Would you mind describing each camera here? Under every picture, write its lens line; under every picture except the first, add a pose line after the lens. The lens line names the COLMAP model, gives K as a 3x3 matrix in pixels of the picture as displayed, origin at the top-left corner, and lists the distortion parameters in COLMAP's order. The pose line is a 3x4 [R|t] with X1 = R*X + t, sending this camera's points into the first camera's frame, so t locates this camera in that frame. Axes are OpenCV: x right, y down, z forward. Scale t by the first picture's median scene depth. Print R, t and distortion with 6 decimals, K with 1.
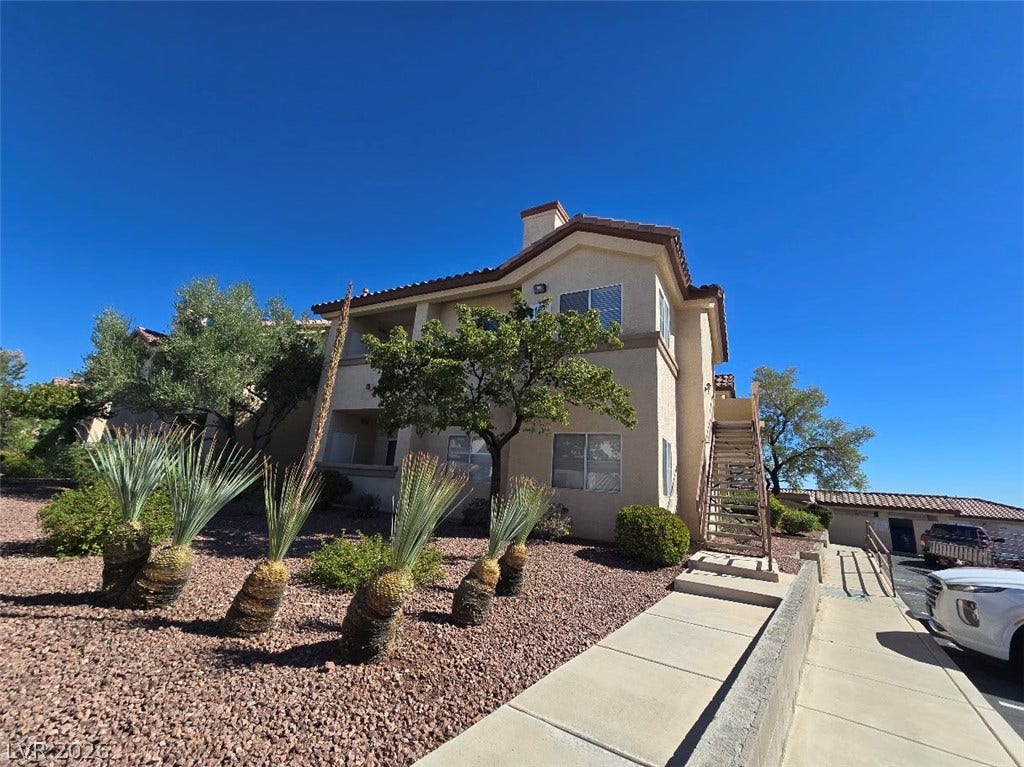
lens RADIAL K [[418.9, 0, 512.3], [0, 418.9, 378.2], [0, 0, 1]] dist [0.000455, -0.000665]
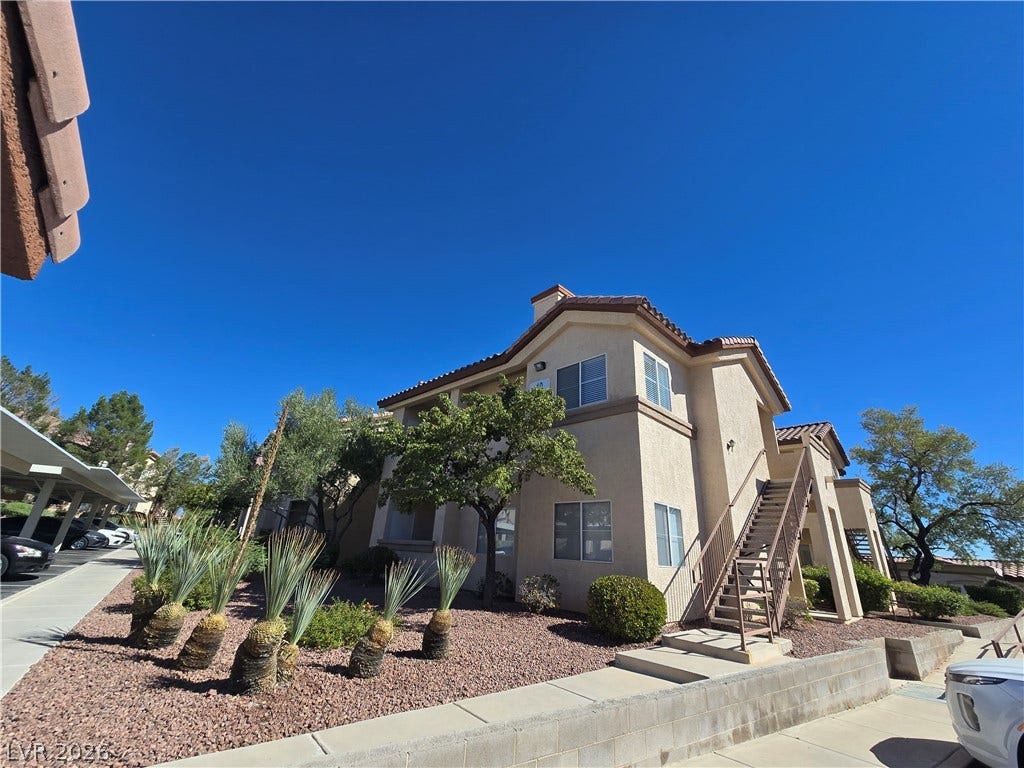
lens RADIAL K [[418.9, 0, 509.8], [0, 418.9, 382.2], [0, 0, 1]] dist [0.000455, -0.000665]
pose [[0.959019, -0.121784, -0.255834, 0.277198], [0.080991, 0.983069, -0.164365, -0.001653], [0.271519, 0.136909, 0.952645, -0.050660]]
